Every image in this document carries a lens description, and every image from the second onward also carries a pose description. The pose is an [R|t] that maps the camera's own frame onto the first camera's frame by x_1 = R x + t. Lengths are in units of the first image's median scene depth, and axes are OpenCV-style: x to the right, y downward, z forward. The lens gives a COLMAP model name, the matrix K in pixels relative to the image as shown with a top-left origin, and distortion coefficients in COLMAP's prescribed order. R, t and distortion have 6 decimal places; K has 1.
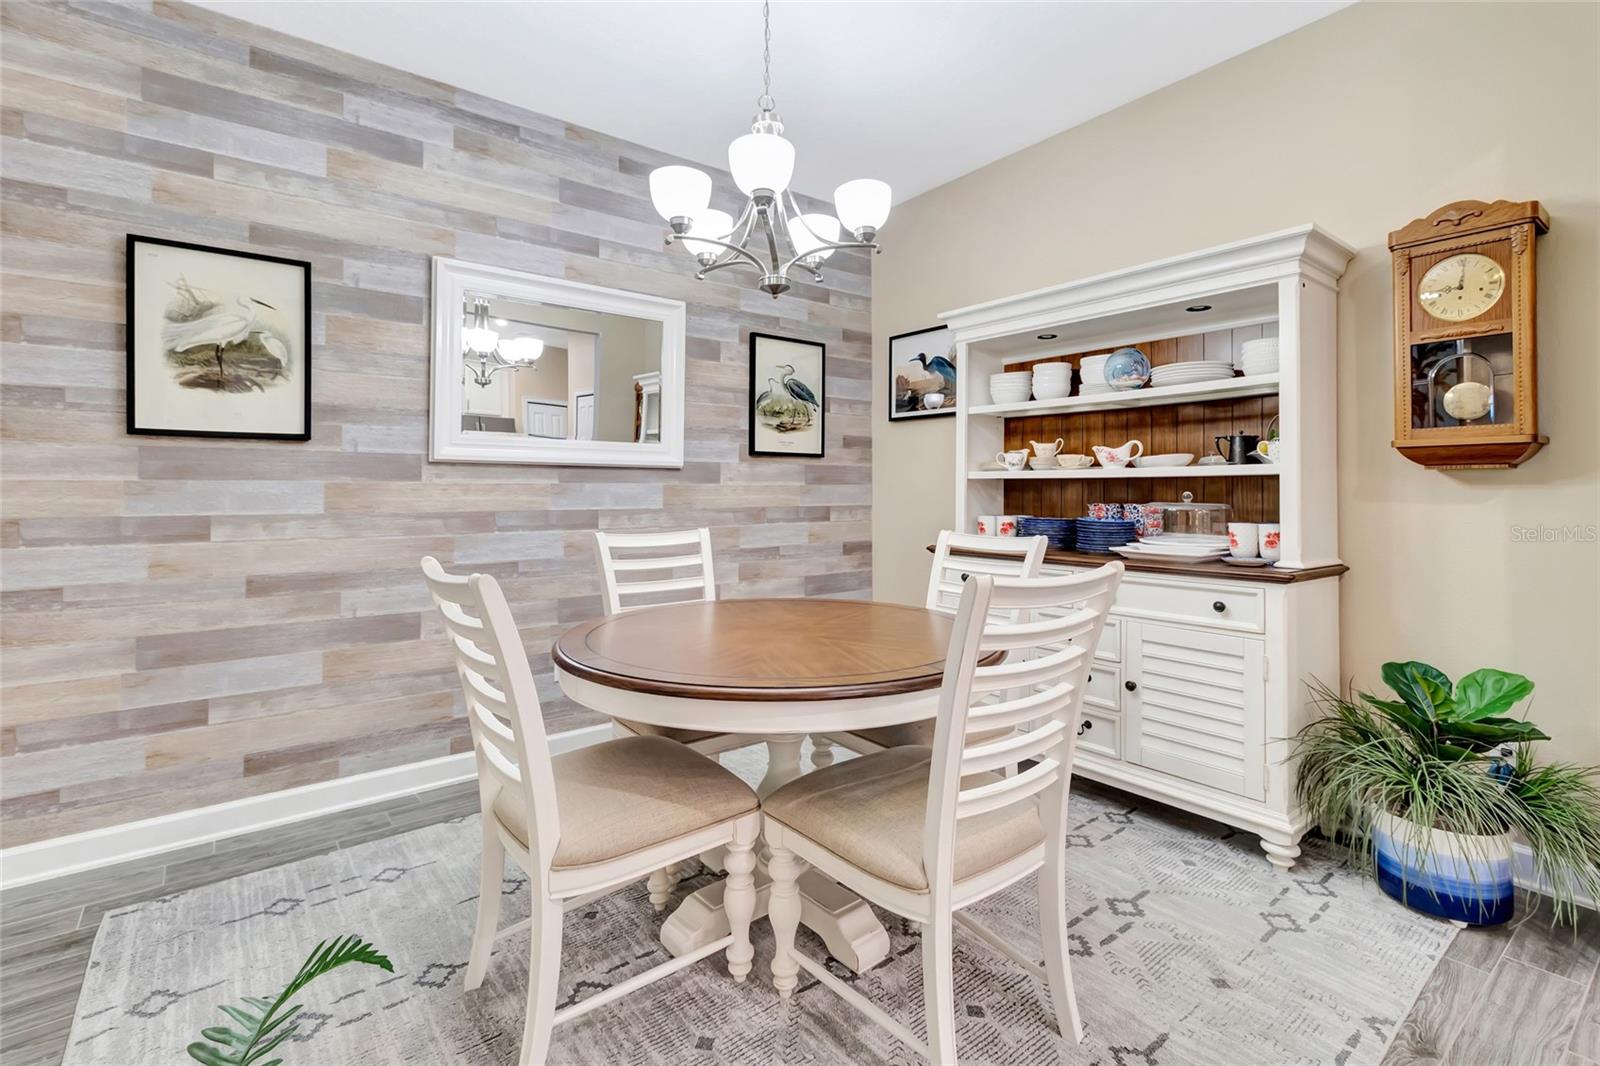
lens RADIAL K [[740.2, 0, 841.1], [0, 740.2, 487.1], [0, 0, 1]] dist [0.003648, 0.000739]
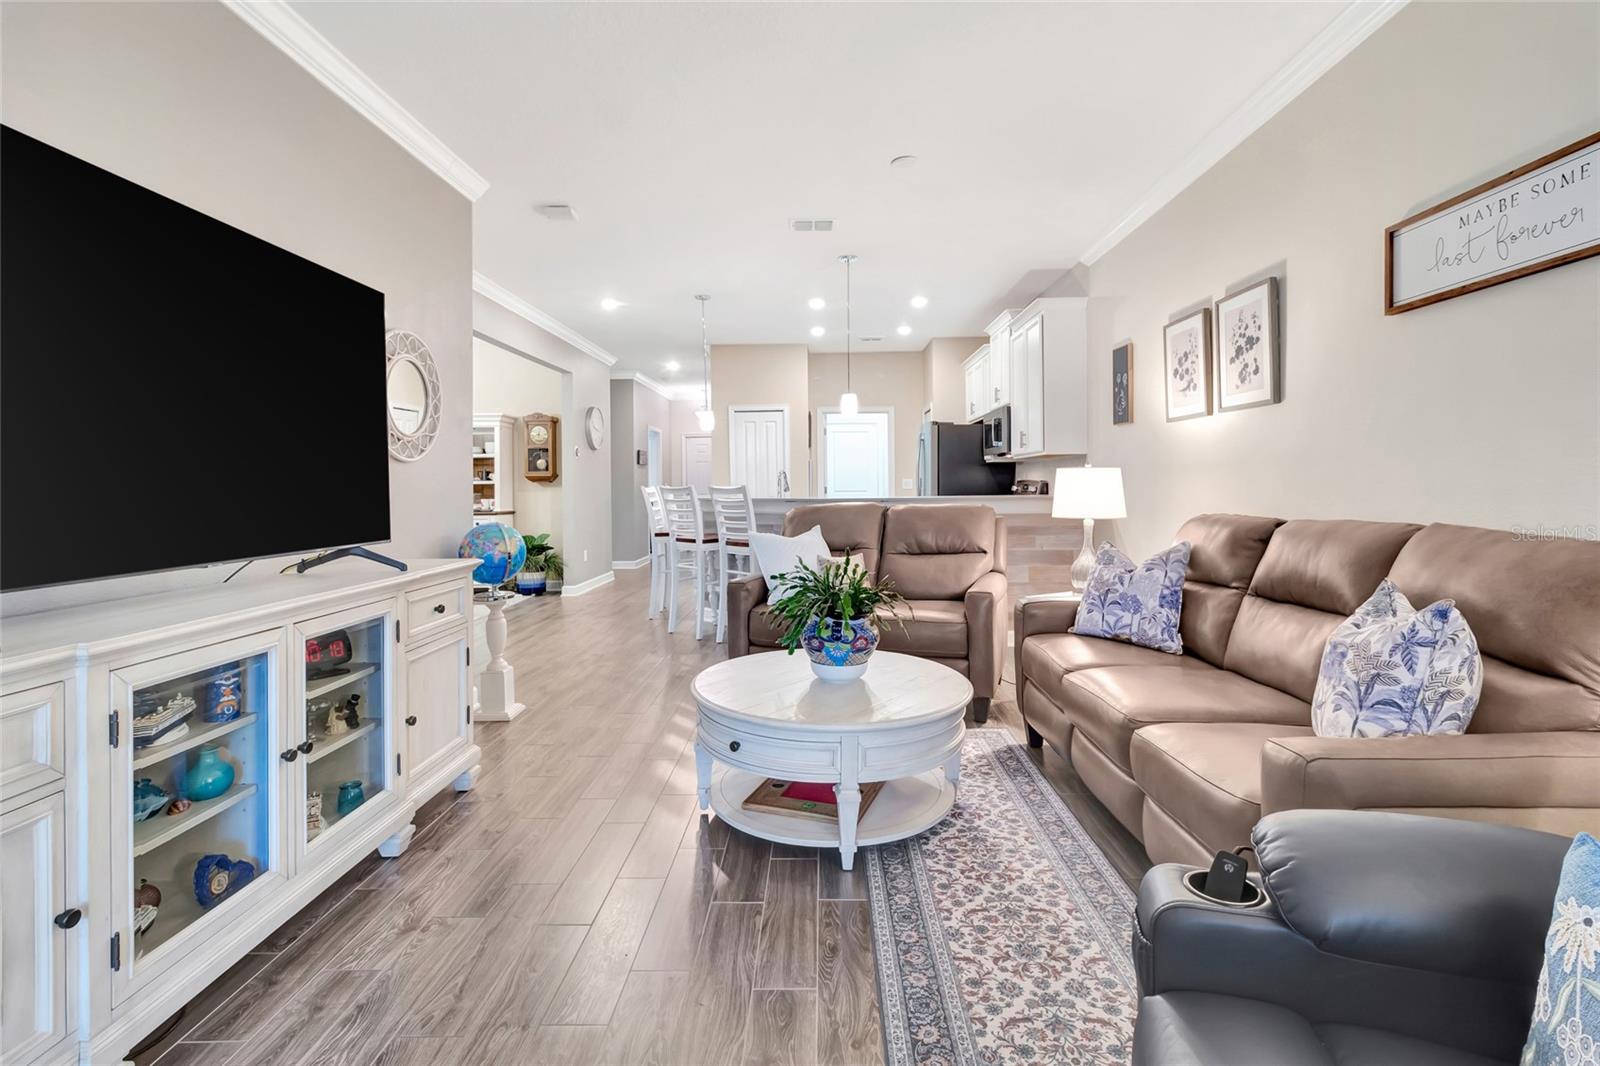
lens RADIAL K [[740.2, 0, 806.3], [0, 740.2, 483.5], [0, 0, 1]] dist [0.003648, 0.000739]
pose [[0.642949, -0.004451, 0.765896, -0.946544], [0.009266, 0.999955, -0.001967, -0.000283], [-0.765853, 0.008362, 0.642961, -1.976725]]
